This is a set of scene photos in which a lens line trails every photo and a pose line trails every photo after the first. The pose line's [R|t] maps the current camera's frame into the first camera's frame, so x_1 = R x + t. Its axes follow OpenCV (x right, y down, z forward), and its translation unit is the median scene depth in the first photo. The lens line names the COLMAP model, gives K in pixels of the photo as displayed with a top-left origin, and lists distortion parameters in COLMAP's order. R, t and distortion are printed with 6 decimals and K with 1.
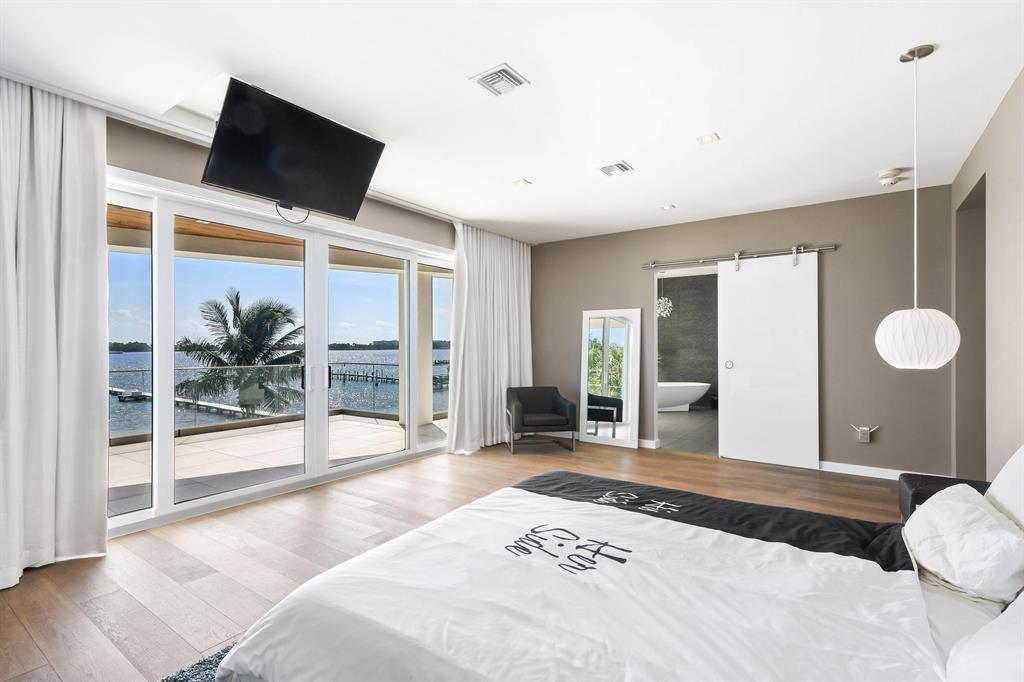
lens RADIAL K [[482.2, 0, 508.8], [0, 482.2, 348.1], [0, 0, 1]] dist [0.022088, -0.000625]
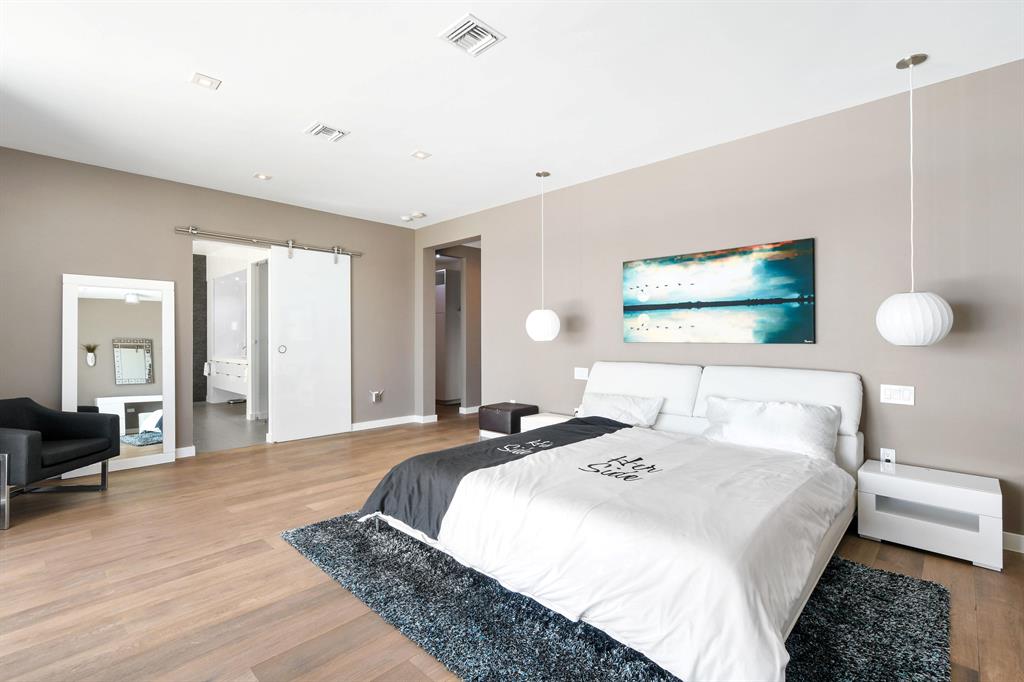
lens RADIAL K [[454.9, 0, 516.5], [0, 454.9, 337.3], [0, 0, 1]] dist [0.001702, -0.003303]
pose [[0.155222, 0.000824, 0.987879, -0.449417], [0.007154, 0.999972, -0.001958, 0.015634], [-0.987854, 0.007371, 0.155212, 0.408601]]
